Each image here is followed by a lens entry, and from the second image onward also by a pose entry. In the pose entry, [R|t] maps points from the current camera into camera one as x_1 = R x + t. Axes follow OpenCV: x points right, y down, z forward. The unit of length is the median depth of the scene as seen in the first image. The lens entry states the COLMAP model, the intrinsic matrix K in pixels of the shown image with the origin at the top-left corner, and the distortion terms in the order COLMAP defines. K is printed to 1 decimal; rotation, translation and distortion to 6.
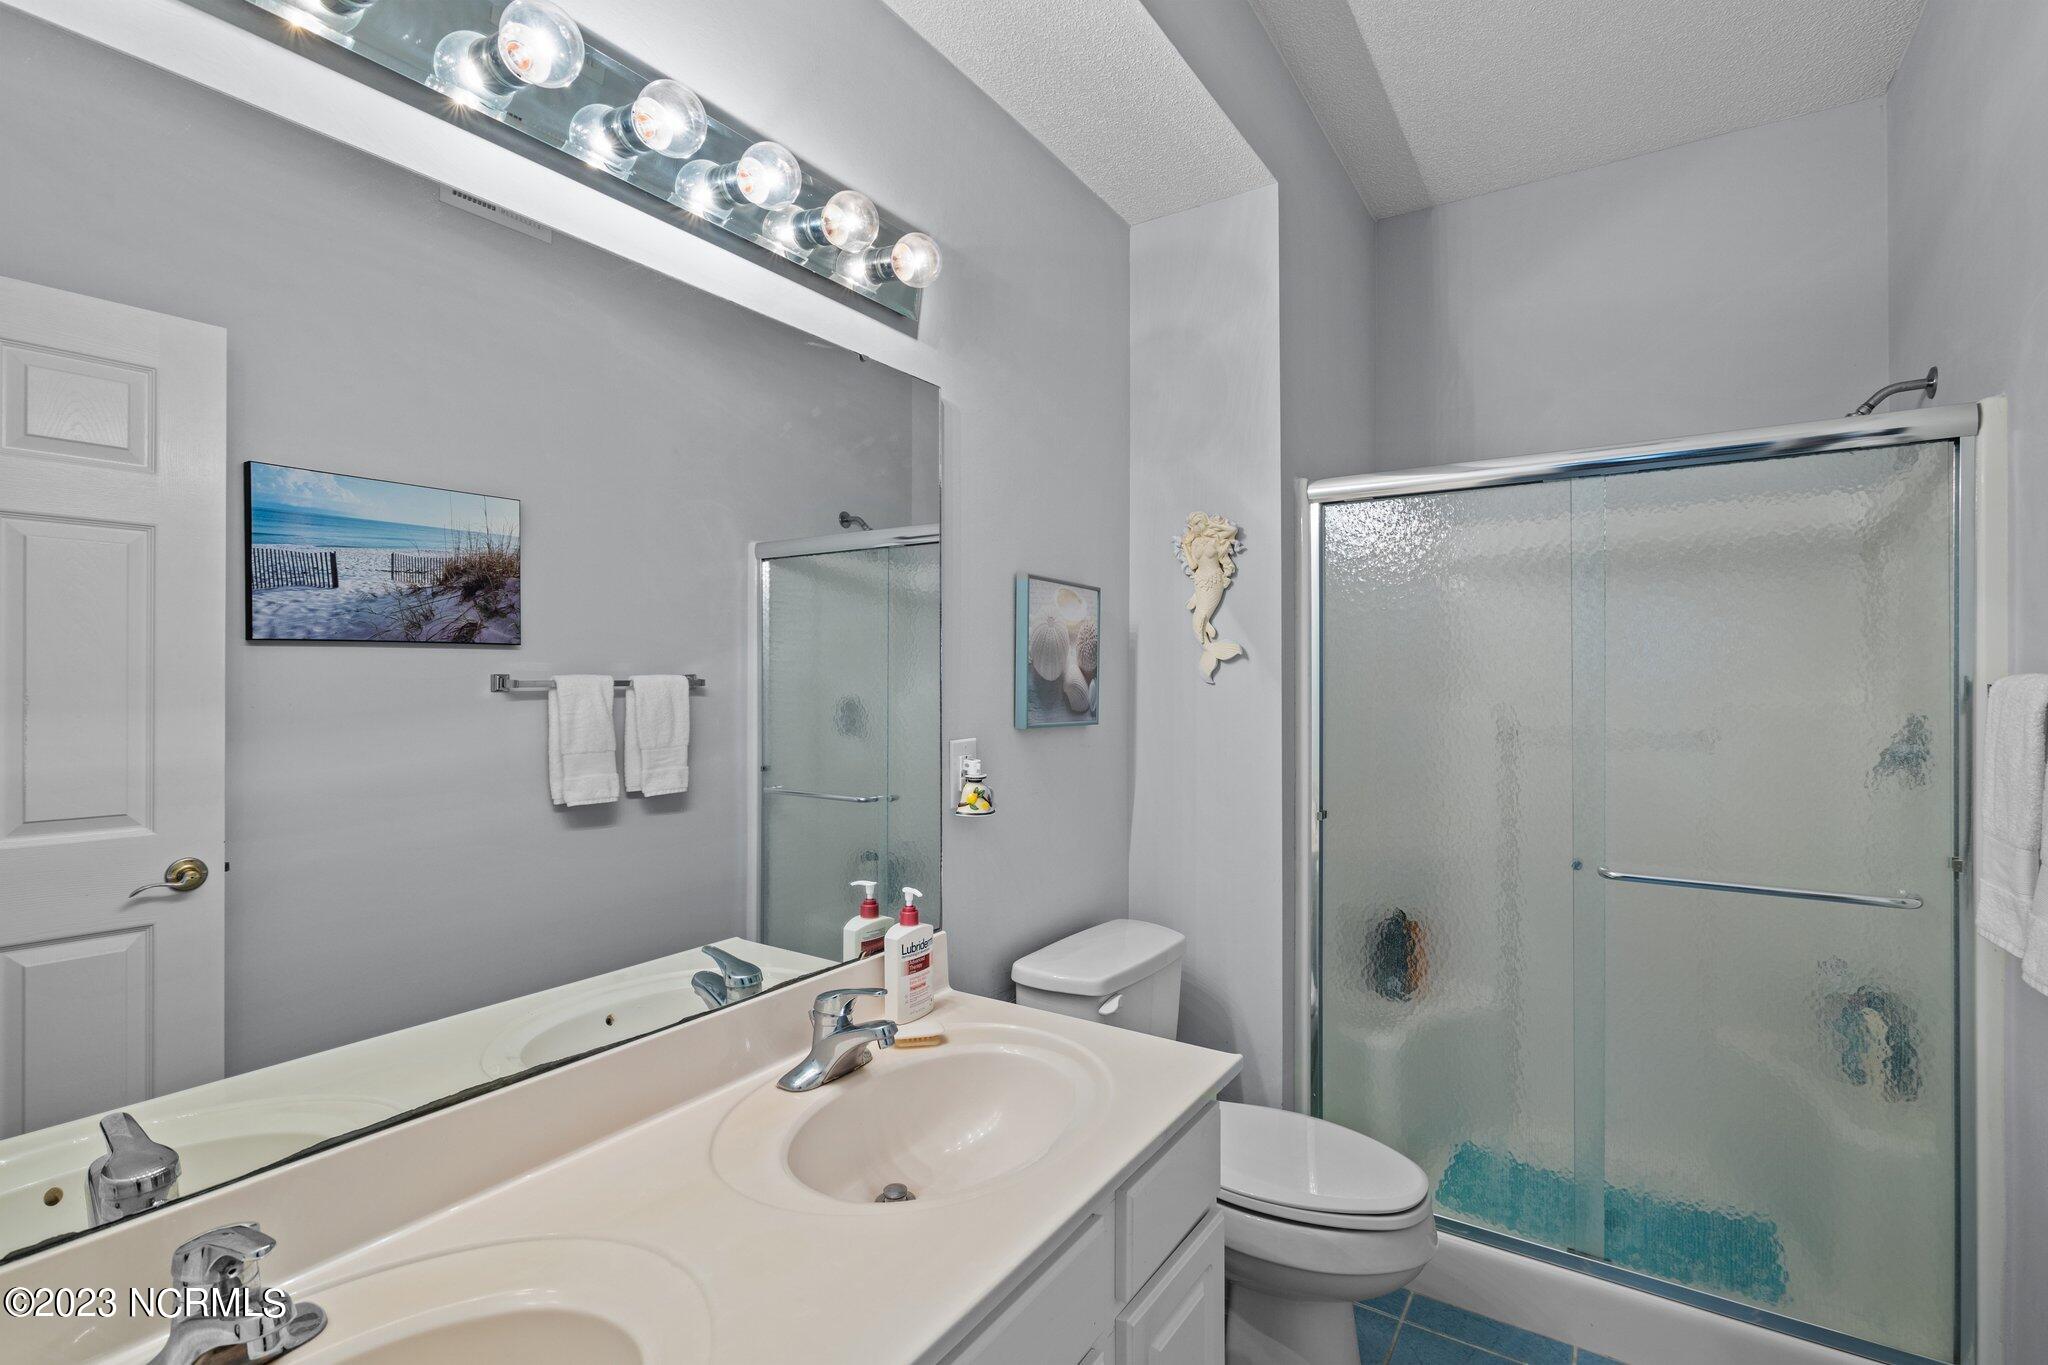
lens RADIAL K [[942.8, 0, 1022.7], [0, 942.8, 683.3], [0, 0, 1]] dist [-0.016489, 0.001197]
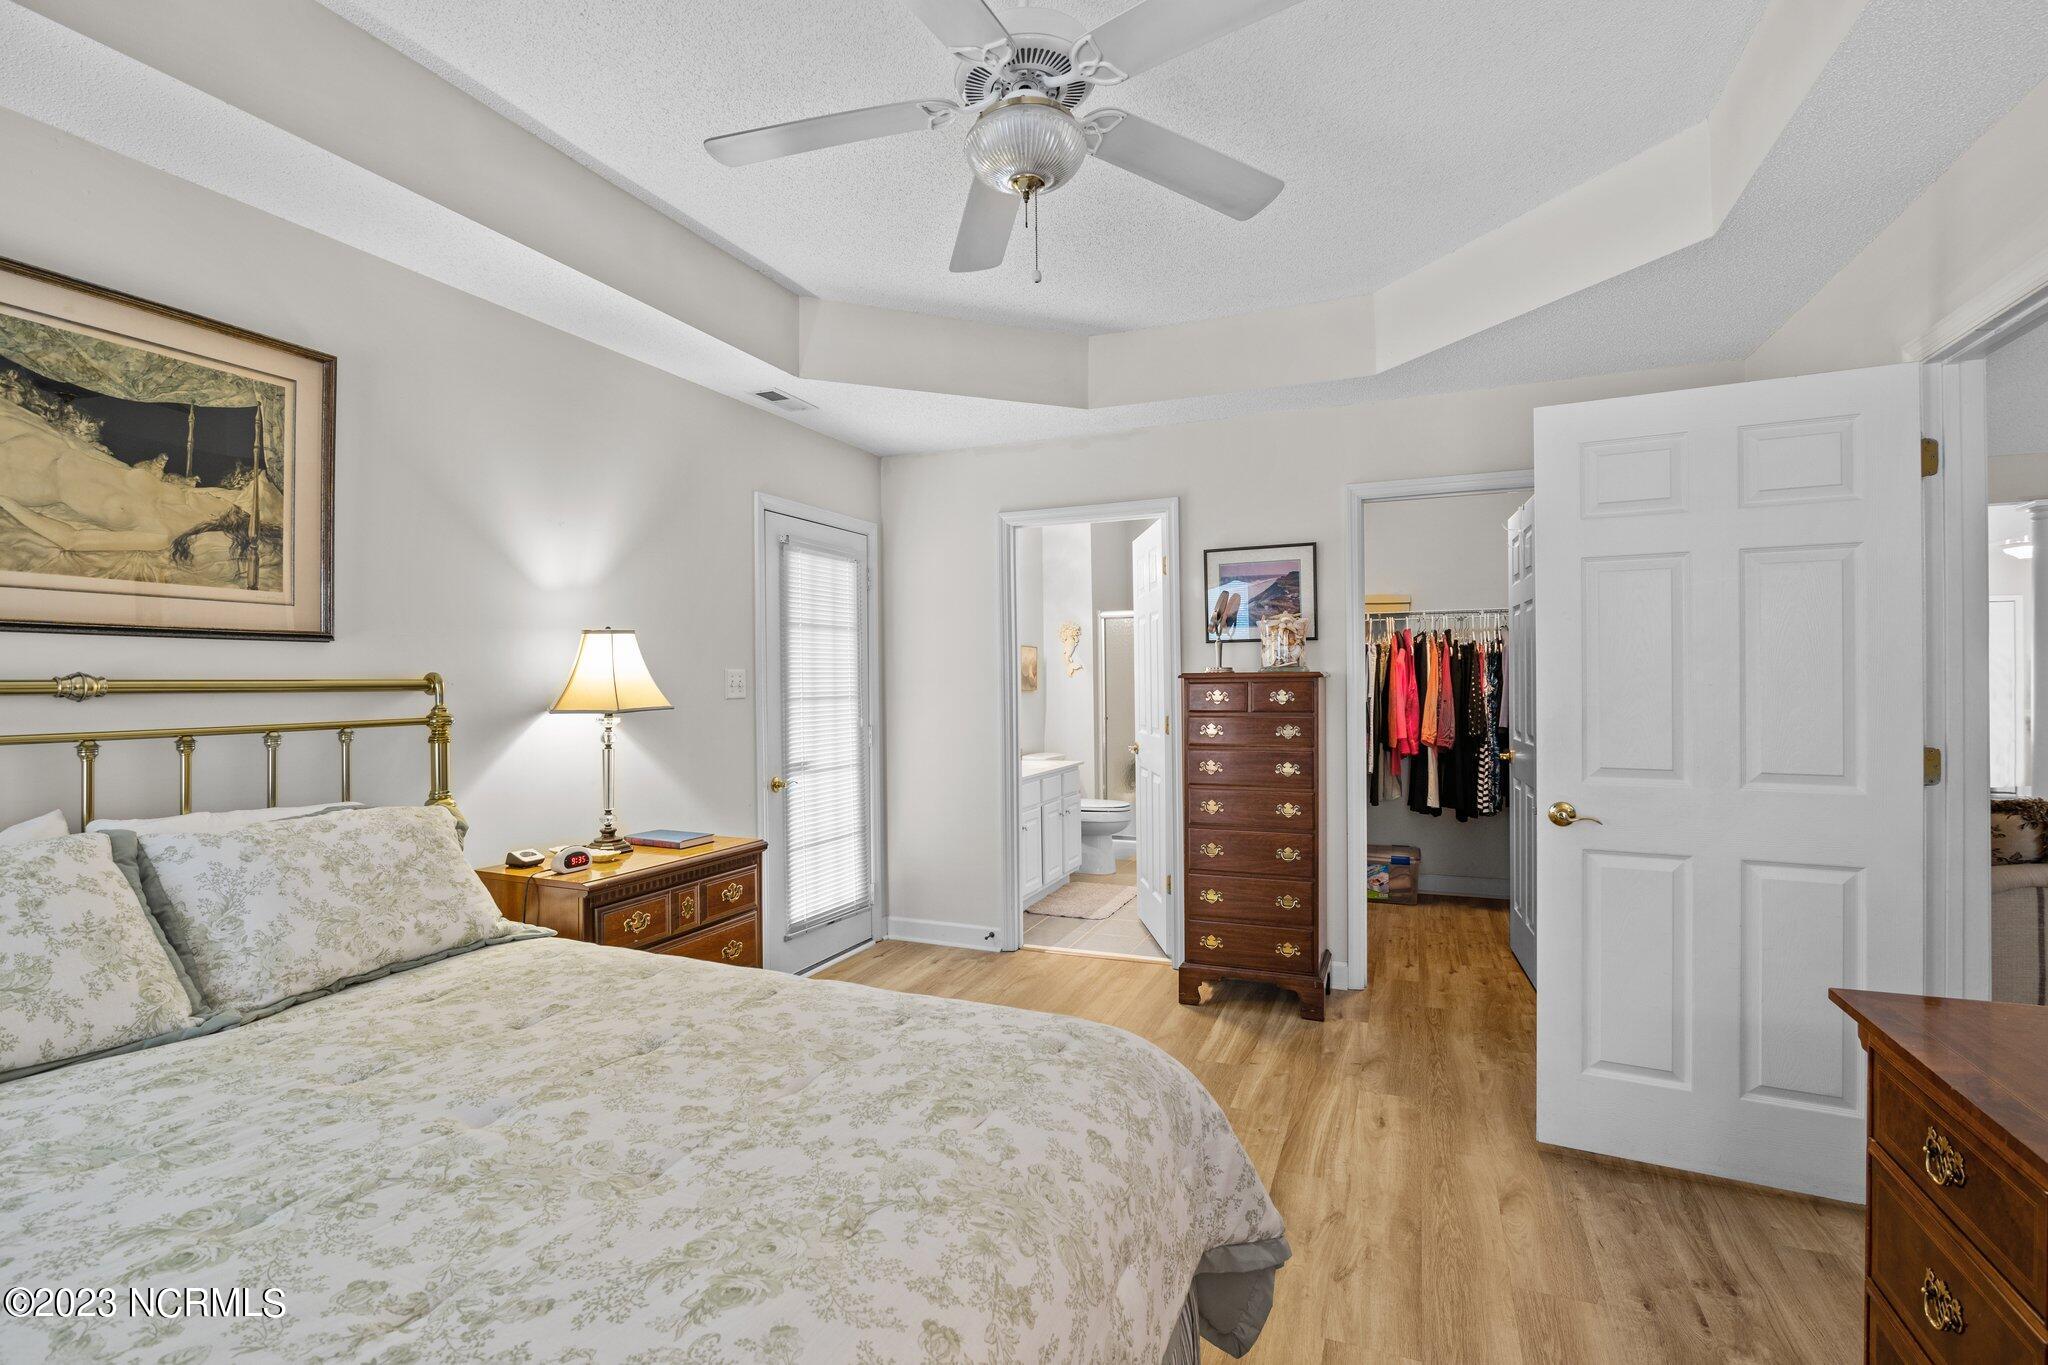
lens RADIAL K [[942.8, 0, 1010.8], [0, 942.8, 673.5], [0, 0, 1]] dist [-0.016489, 0.001197]
pose [[0.986089, -0.009853, 0.165929, -0.507256], [0.009837, 0.999951, 0.000921, -0.015098], [-0.165930, 0.000725, 0.986137, -2.016213]]
